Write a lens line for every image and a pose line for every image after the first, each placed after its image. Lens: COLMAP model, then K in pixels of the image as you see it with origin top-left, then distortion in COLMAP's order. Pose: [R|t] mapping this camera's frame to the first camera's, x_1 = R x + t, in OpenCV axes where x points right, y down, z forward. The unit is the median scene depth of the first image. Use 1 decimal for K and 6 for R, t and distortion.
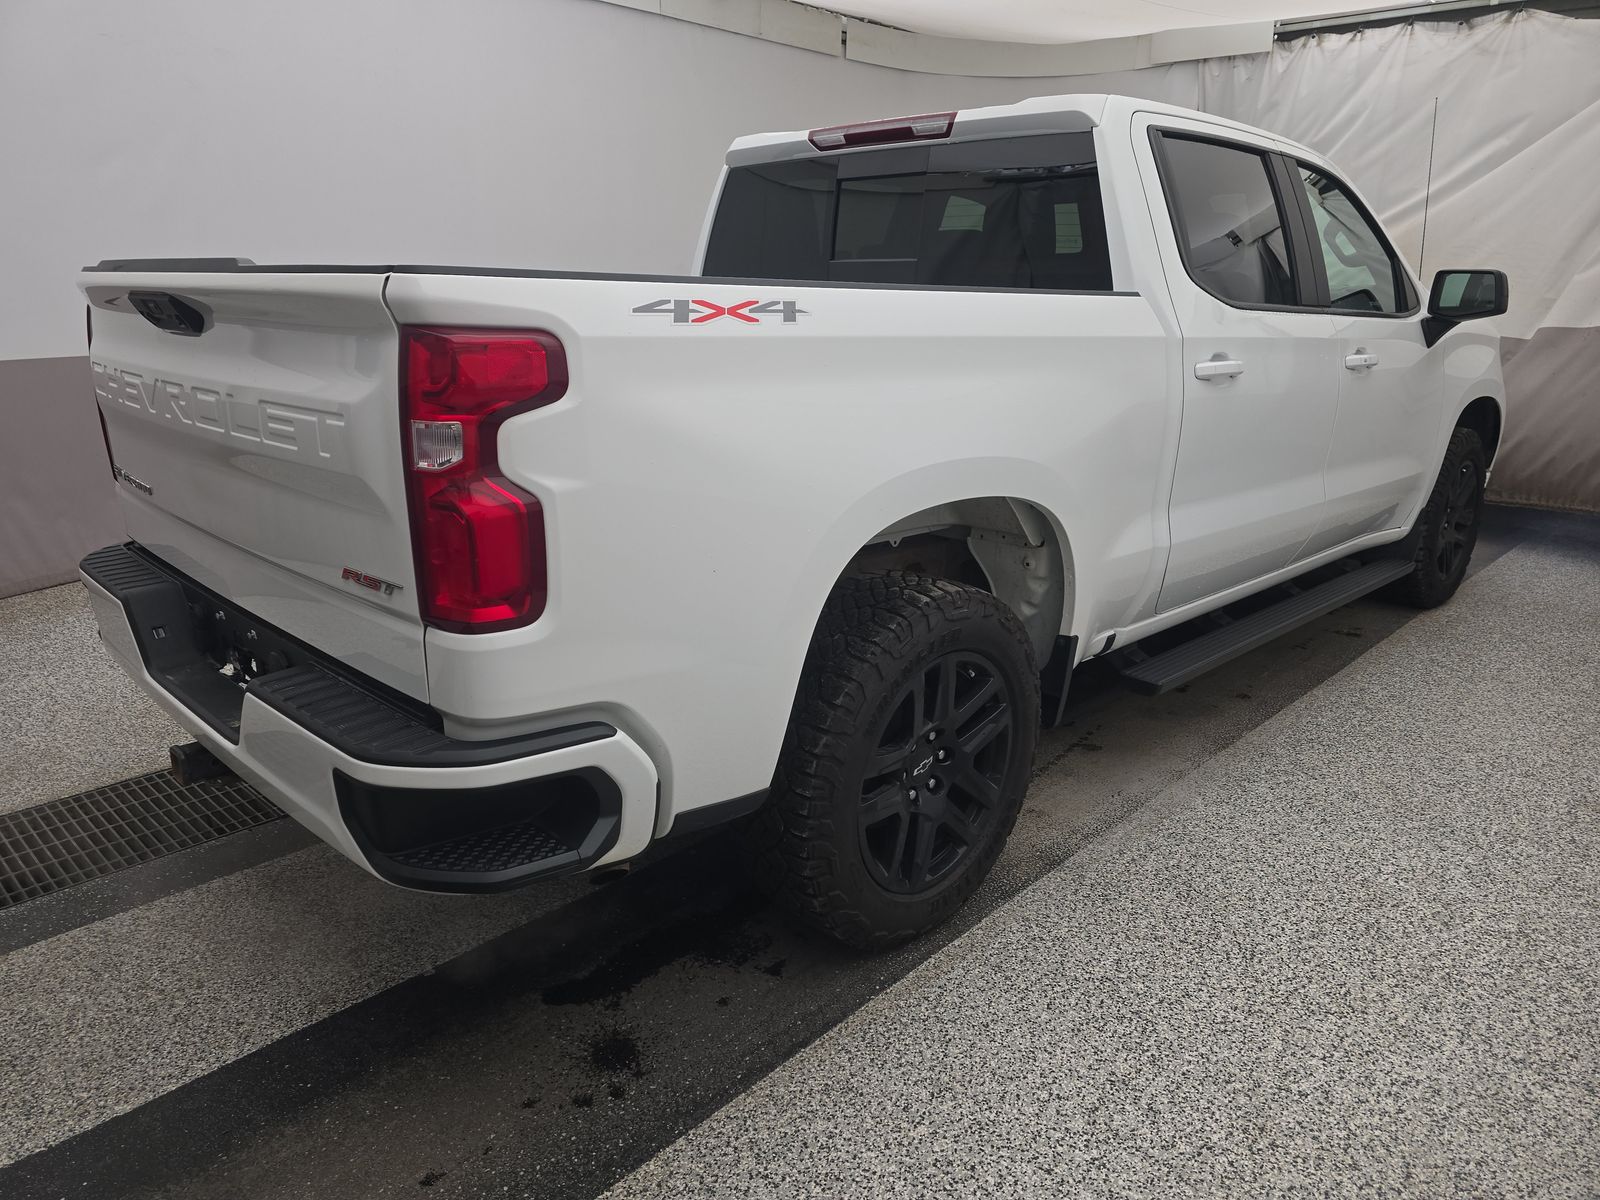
lens RADIAL K [[1096.2, 0, 792.6], [0, 1096.2, 602.6], [0, 0, 1]] dist [0.062367, -0.052568]
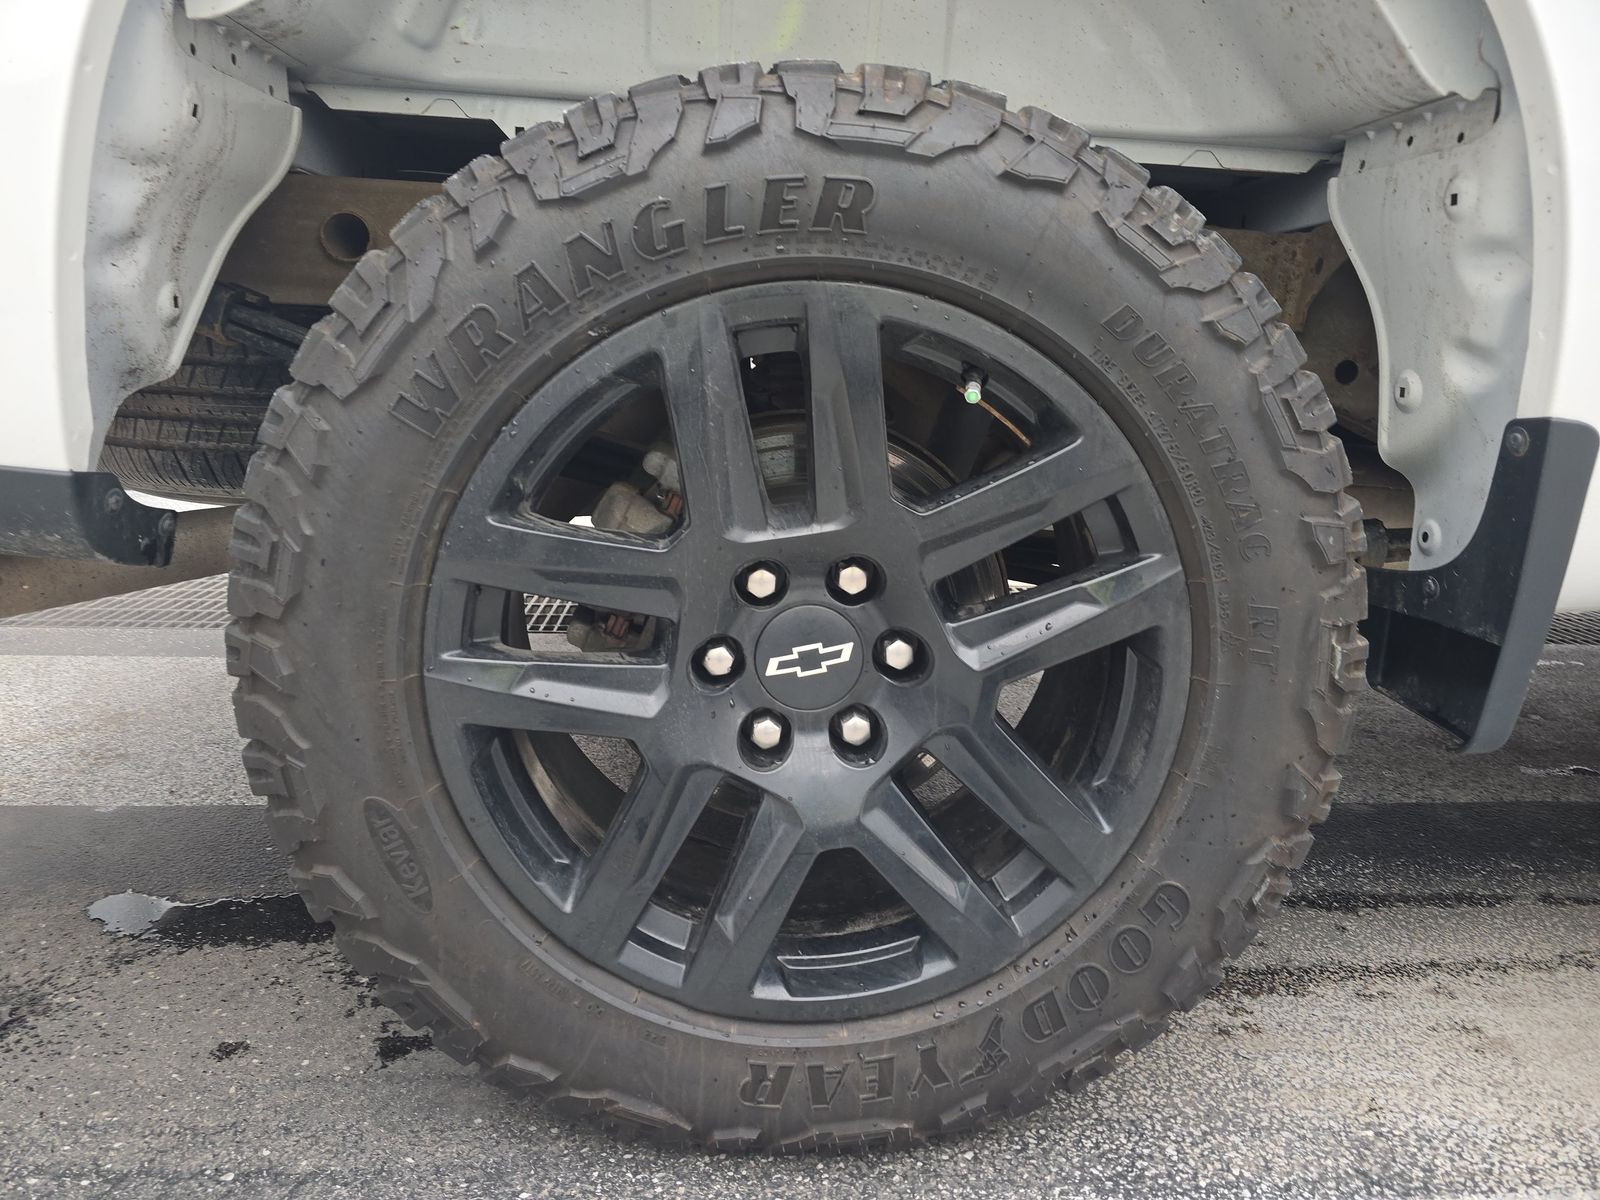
lens RADIAL K [[1096.2, 0, 792.6], [0, 1096.2, 602.6], [0, 0, 1]] dist [0.062367, -0.052568]
pose [[0.744351, 0.160753, -0.648151, 0.483559], [-0.215507, 0.976488, -0.005307, 0.194519], [0.632059, 0.143631, 0.761493, 1.064001]]
